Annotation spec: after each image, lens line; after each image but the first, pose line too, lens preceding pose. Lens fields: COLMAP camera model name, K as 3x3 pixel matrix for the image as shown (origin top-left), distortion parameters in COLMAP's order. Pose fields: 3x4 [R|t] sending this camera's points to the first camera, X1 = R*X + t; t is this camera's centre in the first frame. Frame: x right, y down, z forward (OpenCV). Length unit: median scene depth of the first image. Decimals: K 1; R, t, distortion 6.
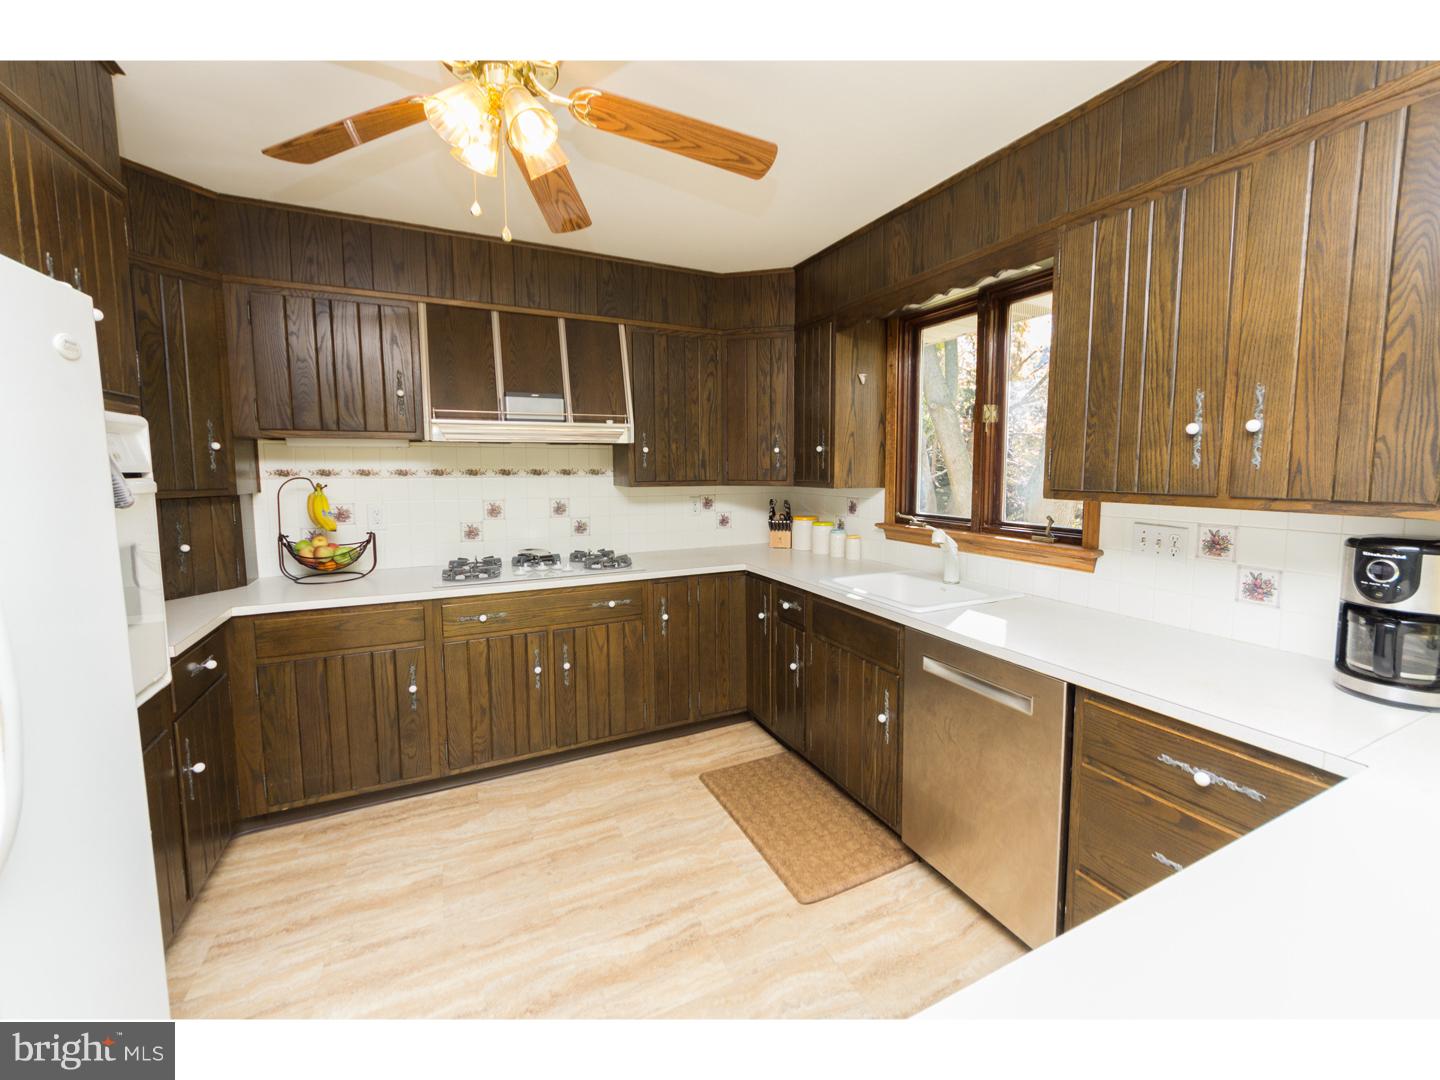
lens RADIAL K [[594.8, 0, 742.0], [0, 594.8, 520.5], [0, 0, 1]] dist [0.001290, -0.000109]
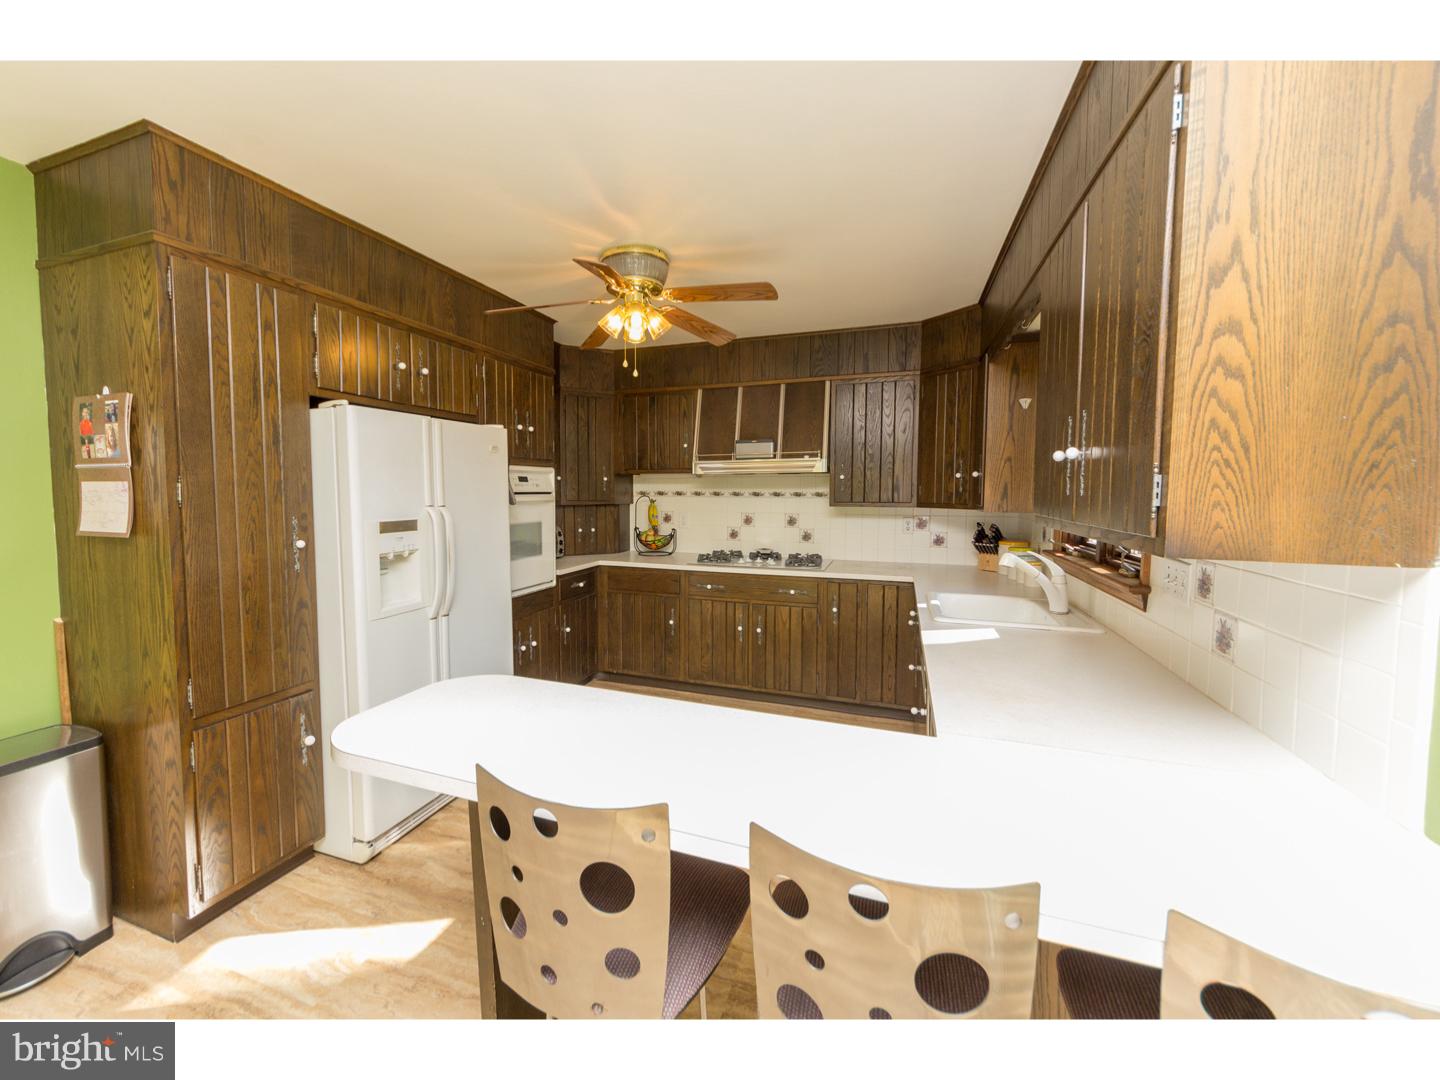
lens RADIAL K [[594.8, 0, 719.0], [0, 594.8, 532.9], [0, 0, 1]] dist [0.001290, -0.000109]
pose [[0.672772, 0.053903, -0.737883, 0.662469], [-0.070995, 0.997444, 0.008134, 0.007691], [0.736435, 0.046914, 0.674879, -0.038579]]
